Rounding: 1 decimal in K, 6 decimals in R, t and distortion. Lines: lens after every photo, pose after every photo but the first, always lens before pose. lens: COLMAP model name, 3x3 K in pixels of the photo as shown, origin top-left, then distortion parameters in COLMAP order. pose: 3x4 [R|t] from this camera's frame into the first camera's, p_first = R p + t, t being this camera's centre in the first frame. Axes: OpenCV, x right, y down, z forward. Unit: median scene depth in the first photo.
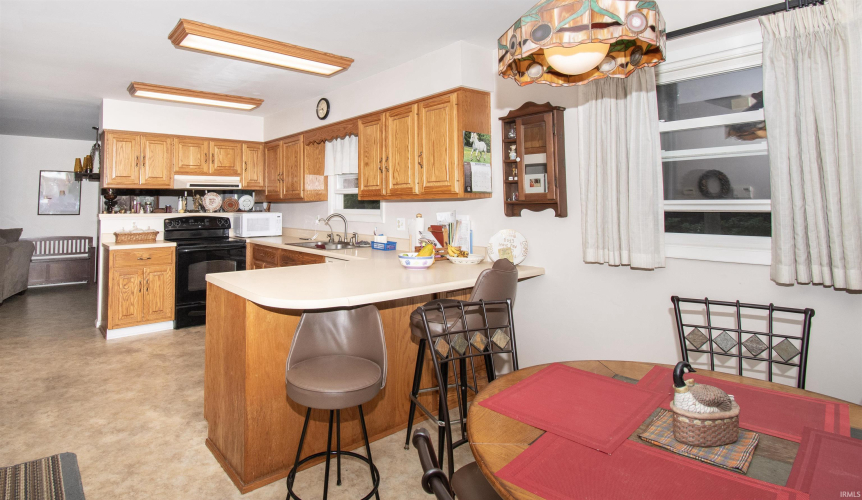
lens RADIAL K [[444.4, 0, 374.7], [0, 444.4, 179.1], [0, 0, 1]] dist [-0.000231, -0.008289]
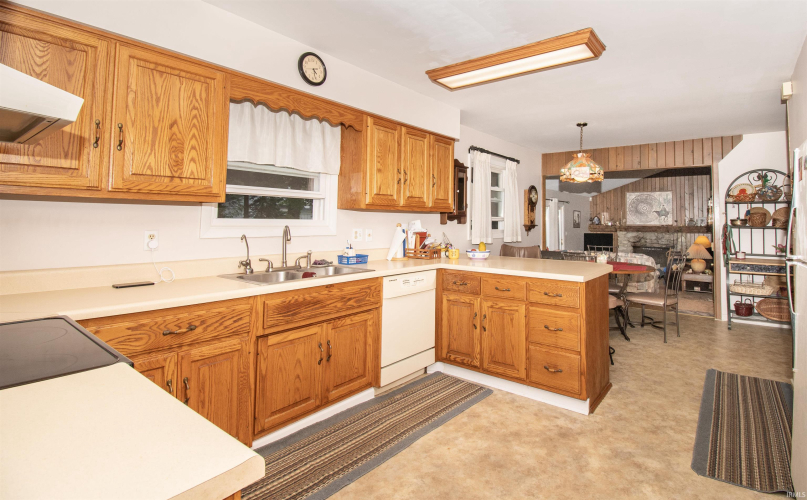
lens RADIAL K [[391.4, 0, 442.6], [0, 391.4, 203.5], [0, 0, 1]] dist [-0.004935, -0.004206]
pose [[-0.277565, 0.042806, 0.959753, -1.120891], [-0.067850, 0.995639, -0.064029, 0.104674], [-0.958308, -0.082892, -0.273450, 1.475561]]
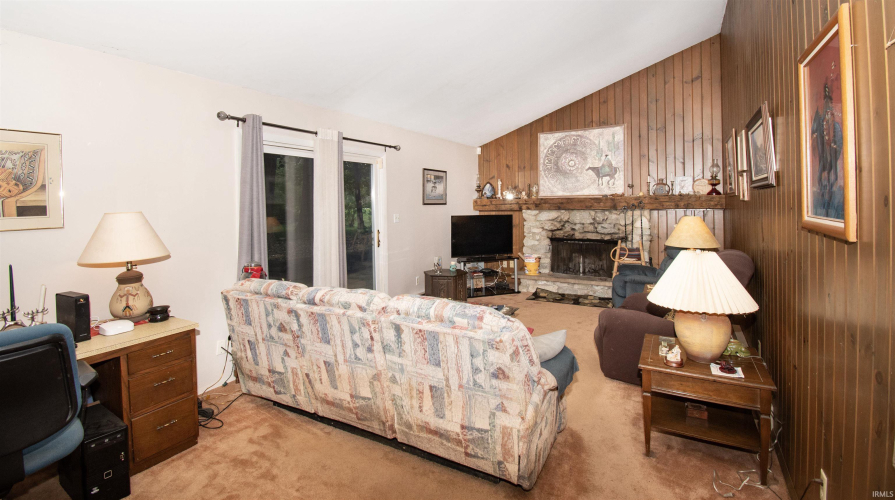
lens RADIAL K [[397.4, 0, 439.1], [0, 397.4, 208.4], [0, 0, 1]] dist [0.001341, -0.000043]
pose [[-0.350898, -0.005984, 0.936395, 0.600821], [-0.040048, 0.999161, -0.008622, 0.030465], [-0.935557, -0.040526, -0.350843, -0.404233]]
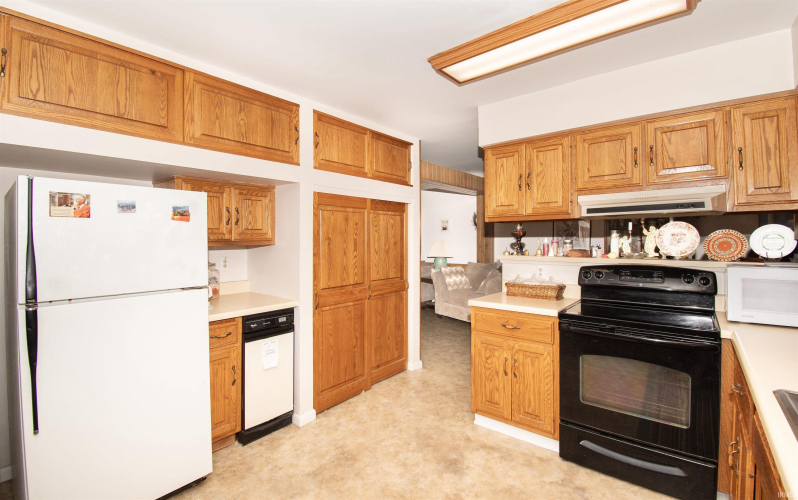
lens RADIAL K [[357.0, 0, 403.2], [0, 357.0, 237.2], [0, 0, 1]] dist [-0.004568, -0.007335]
pose [[0.239200, -0.002483, -0.970967, -0.064962], [0.060168, 0.998113, 0.012270, 0.046380], [0.969104, -0.061356, 0.238898, 1.133256]]
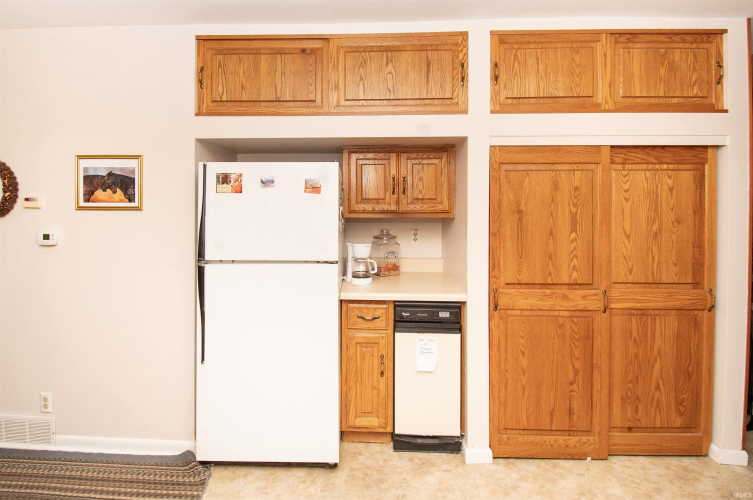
lens RADIAL K [[412.5, 0, 343.2], [0, 412.5, 204.8], [0, 0, 1]] dist [0.013119, -0.019316]
pose [[-0.643781, 0.001653, -0.765208, -0.256054], [0.043654, 0.998448, -0.034570, 0.049366], [0.763964, -0.055660, -0.642854, 1.418725]]
